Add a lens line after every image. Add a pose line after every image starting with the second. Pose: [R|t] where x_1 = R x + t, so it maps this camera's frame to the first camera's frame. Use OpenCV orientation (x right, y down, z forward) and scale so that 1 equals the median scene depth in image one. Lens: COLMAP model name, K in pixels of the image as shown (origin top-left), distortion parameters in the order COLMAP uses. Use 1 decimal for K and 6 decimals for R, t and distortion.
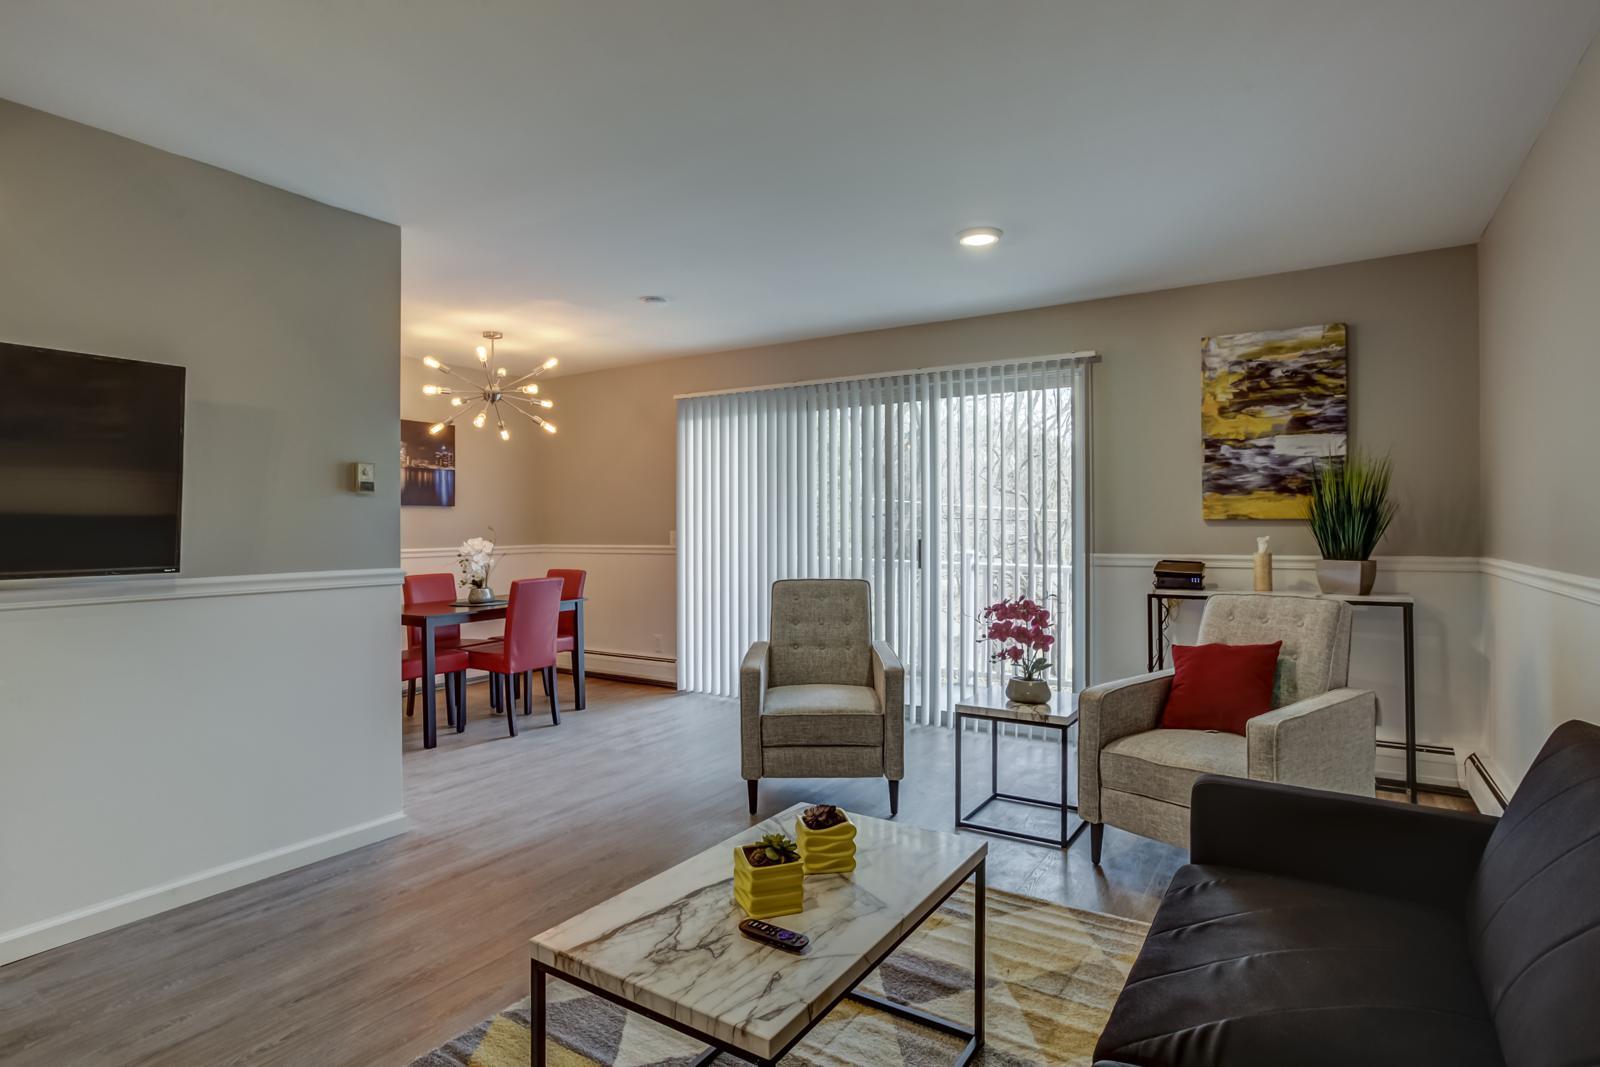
lens RADIAL K [[770.4, 0, 800.0], [0, 770.4, 533.5], [0, 0, 1]] dist [-0.002942, 0.000029]
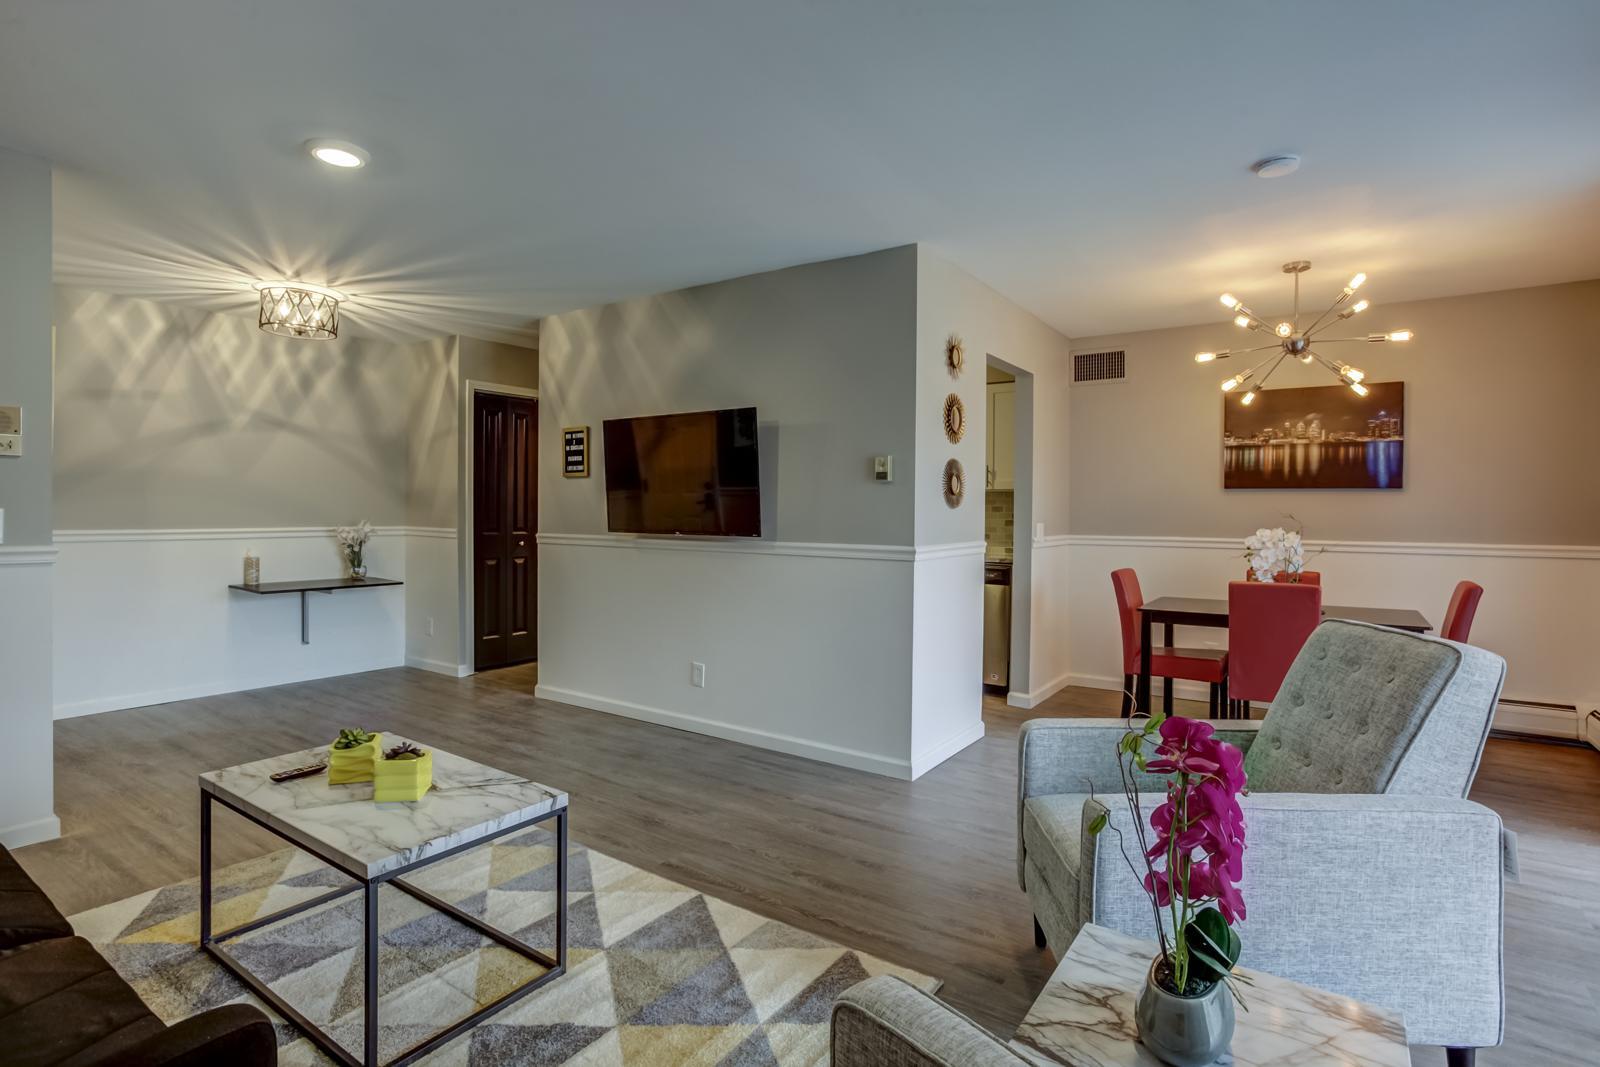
lens RADIAL K [[783.9, 0, 801.3], [0, 783.9, 514.7], [0, 0, 1]] dist [-0.011850, 0.000299]
pose [[0.009328, 0.006693, -0.999934, 0.655616], [-0.019074, 0.999797, 0.006514, -0.006494], [0.999775, 0.019012, 0.009453, 0.855520]]
